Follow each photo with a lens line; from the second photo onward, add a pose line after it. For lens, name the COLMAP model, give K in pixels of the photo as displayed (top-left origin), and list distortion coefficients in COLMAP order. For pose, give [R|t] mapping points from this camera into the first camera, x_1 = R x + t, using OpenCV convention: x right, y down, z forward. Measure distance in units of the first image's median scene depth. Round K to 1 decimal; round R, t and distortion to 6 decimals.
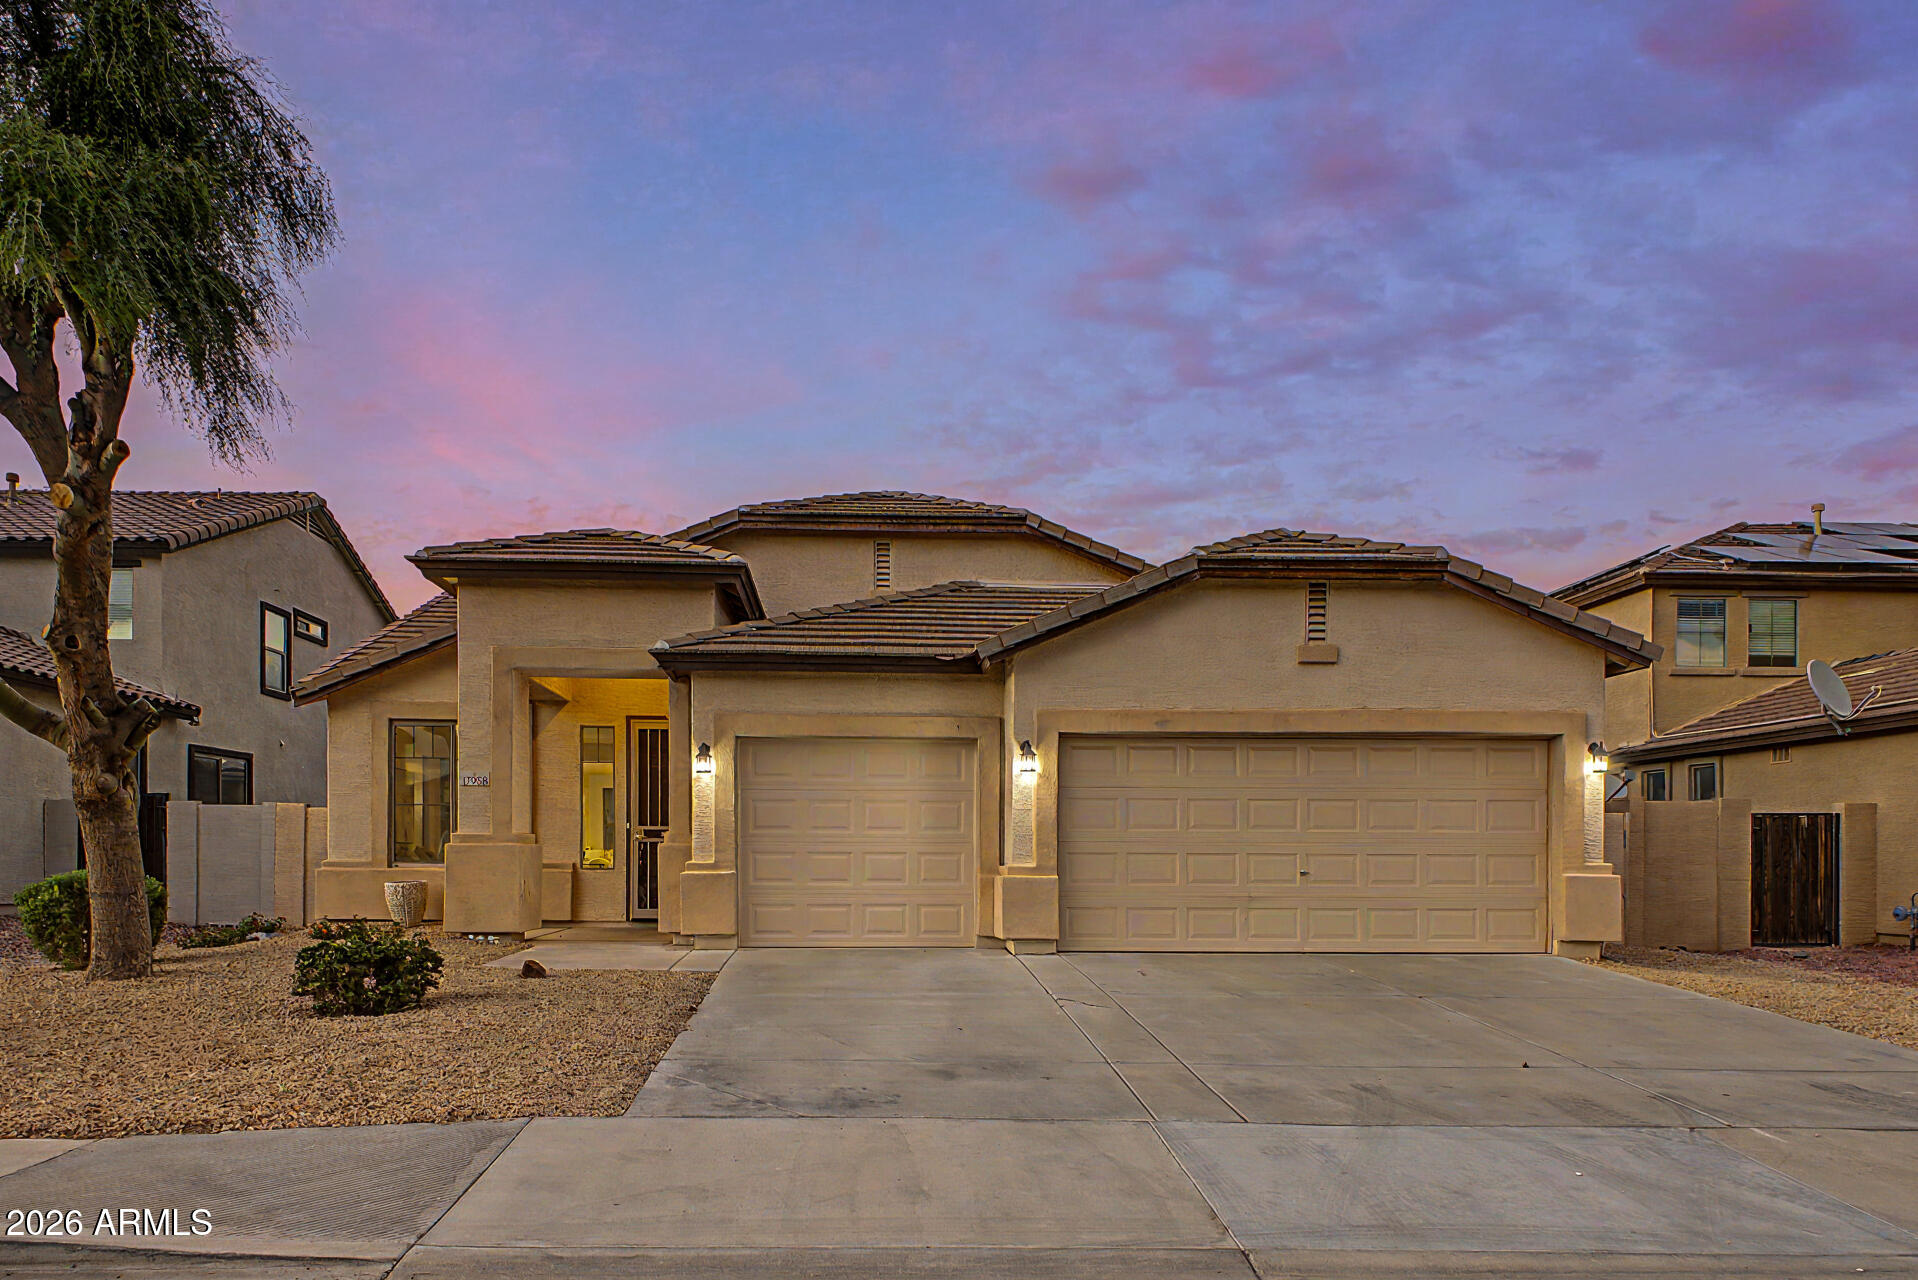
lens RADIAL K [[937.9, 0, 956.2], [0, 937.9, 715.6], [0, 0, 1]] dist [0.010459, 0.000392]
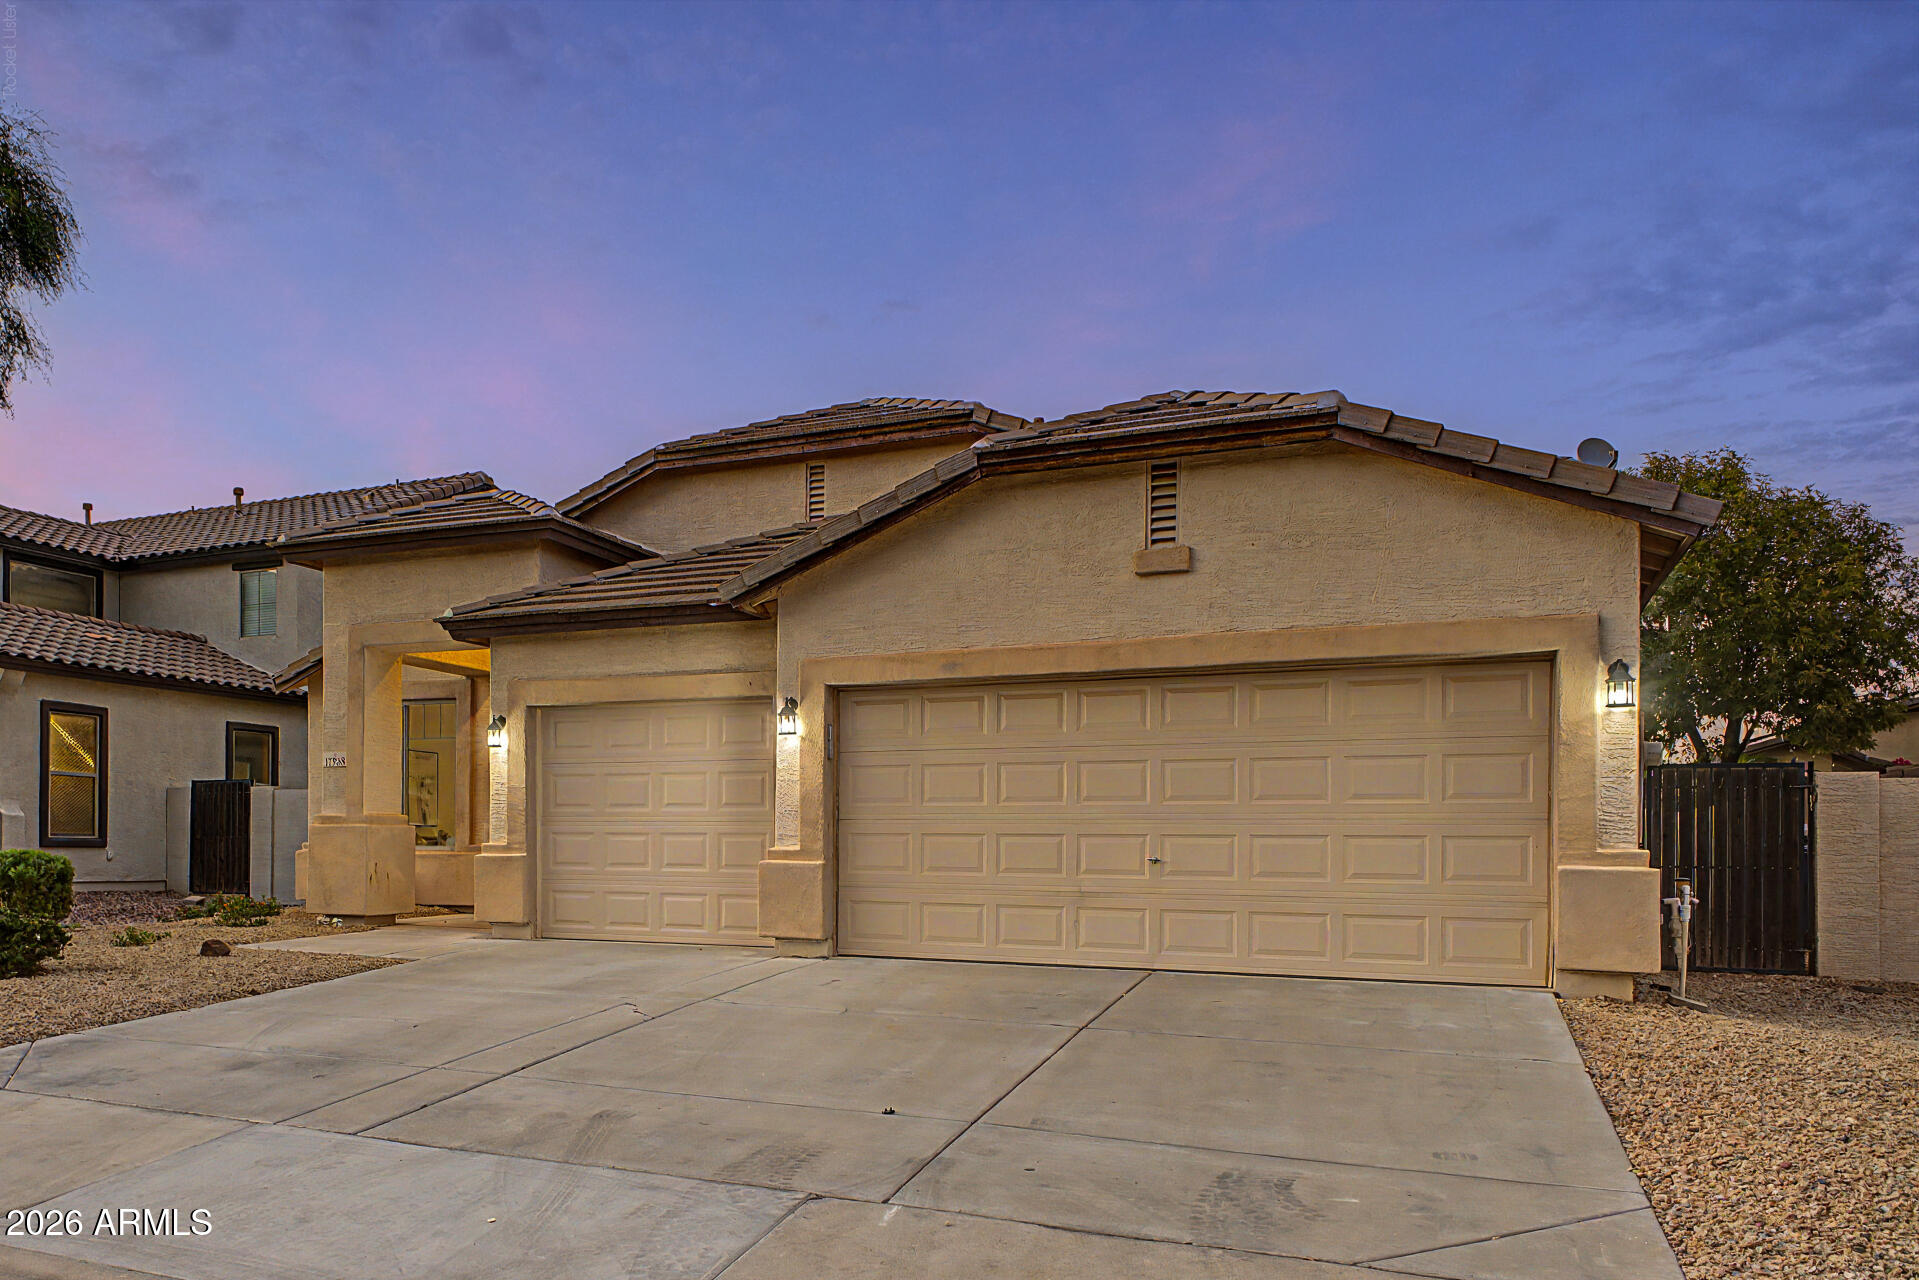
lens RADIAL K [[1196.3, 0, 959.5], [0, 1196.3, 640.0], [0, 0, 1]] dist [0.009113, 0.001236]
pose [[0.922649, -0.061881, -0.380643, 0.590570], [0.053739, 0.998042, -0.031993, 0.017415], [0.381877, 0.009063, 0.924169, 0.078606]]
